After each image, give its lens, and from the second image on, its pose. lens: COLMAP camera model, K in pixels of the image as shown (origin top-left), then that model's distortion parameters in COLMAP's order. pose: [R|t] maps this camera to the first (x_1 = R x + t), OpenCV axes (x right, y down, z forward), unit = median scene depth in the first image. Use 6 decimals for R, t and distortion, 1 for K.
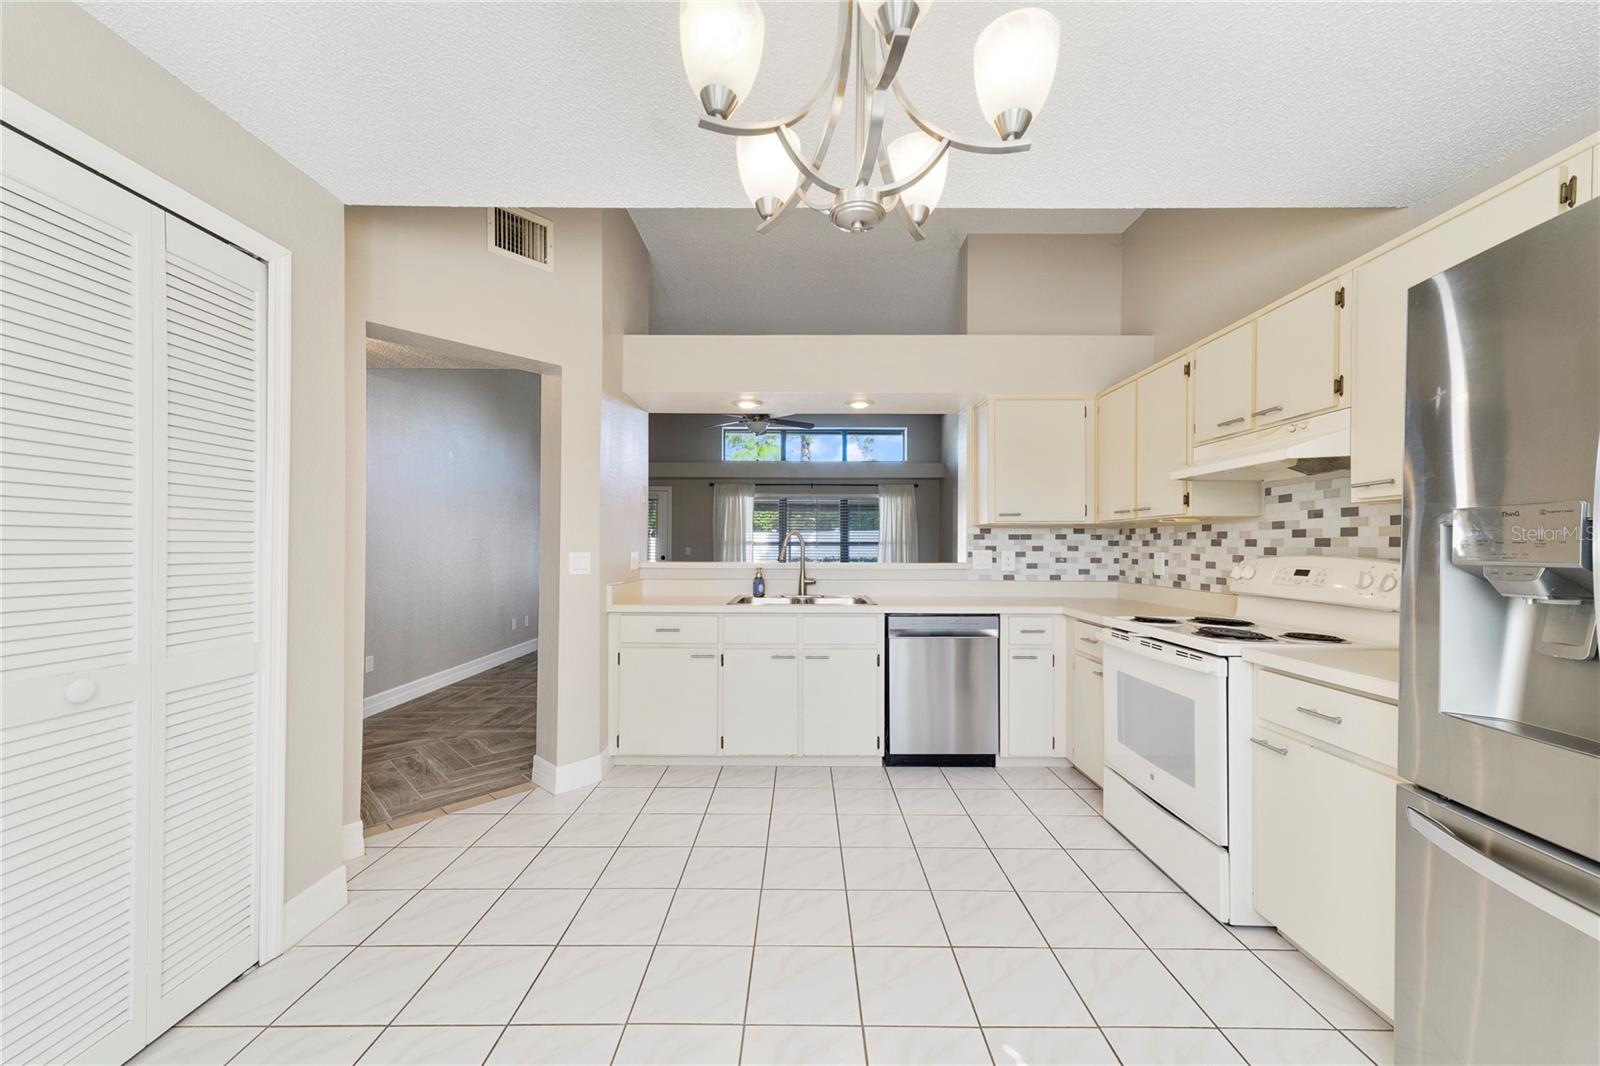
lens RADIAL K [[615.1, 0, 802.5], [0, 615.1, 539.9], [0, 0, 1]] dist [-0.000057, 0.000007]
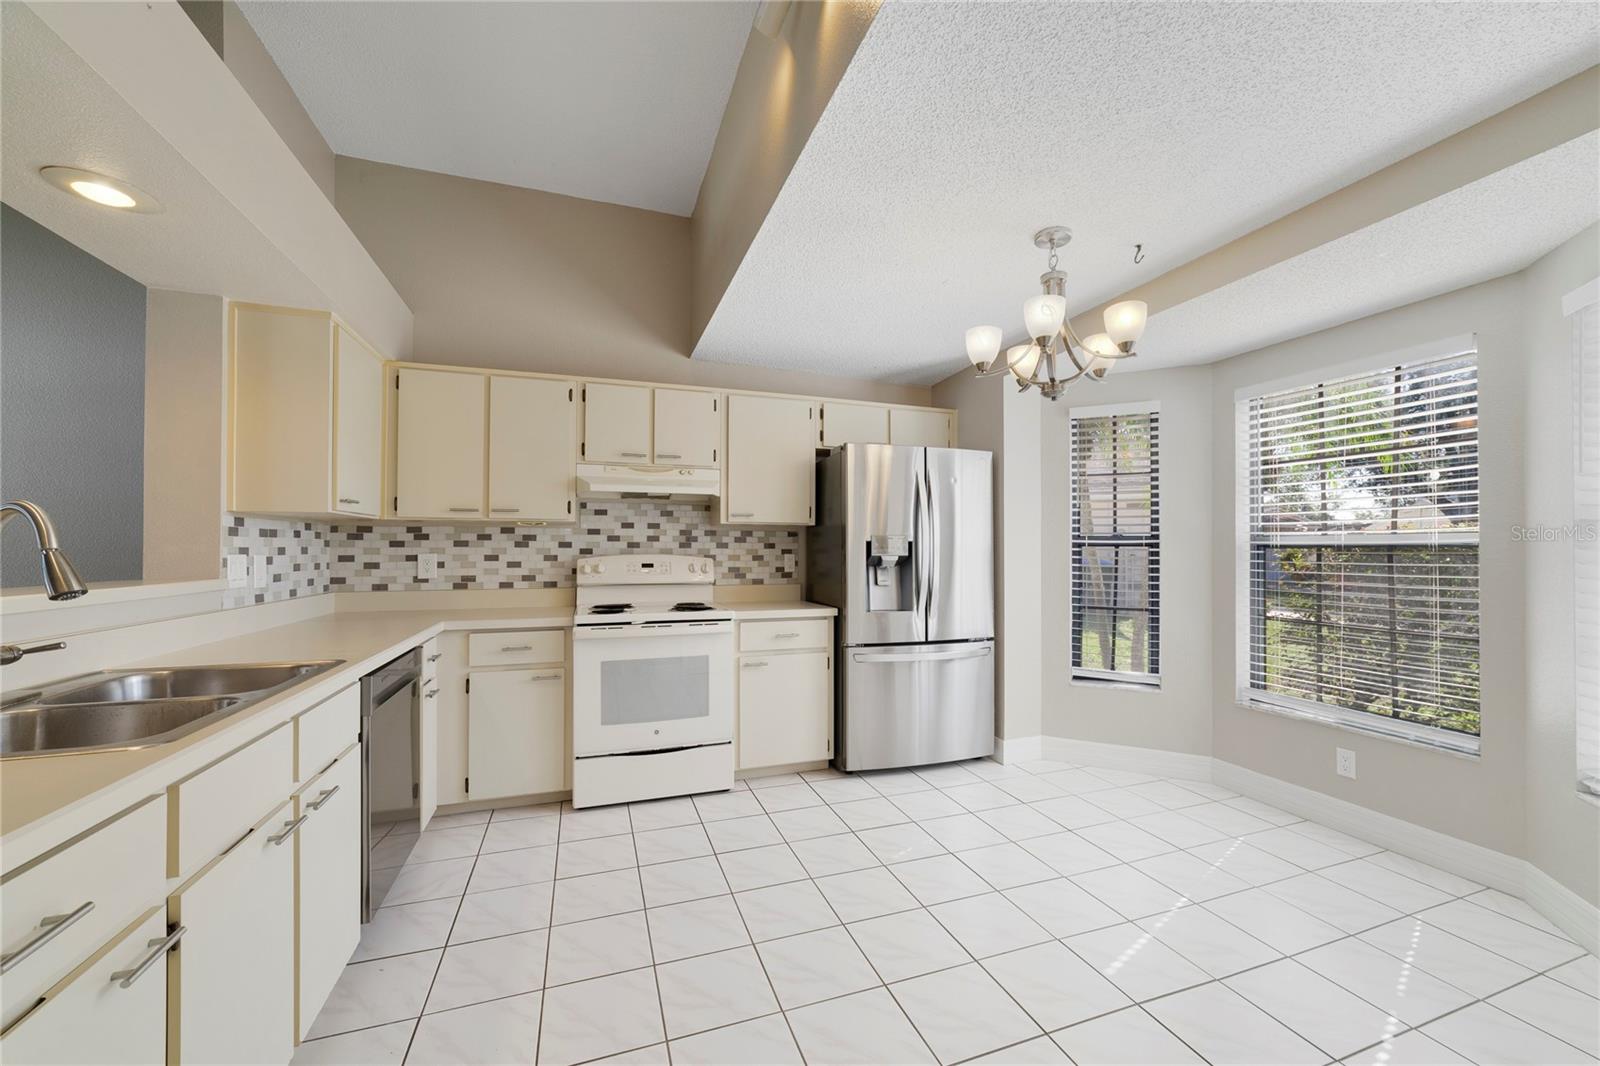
lens RADIAL K [[615.1, 0, 800.3], [0, 615.1, 543.2], [0, 0, 1]] dist [-0.000057, 0.000007]
pose [[-0.339998, 0.005018, 0.940413, -0.551786], [-0.010948, 0.999897, -0.009294, 0.007197], [-0.940362, -0.013456, -0.339908, 0.894631]]
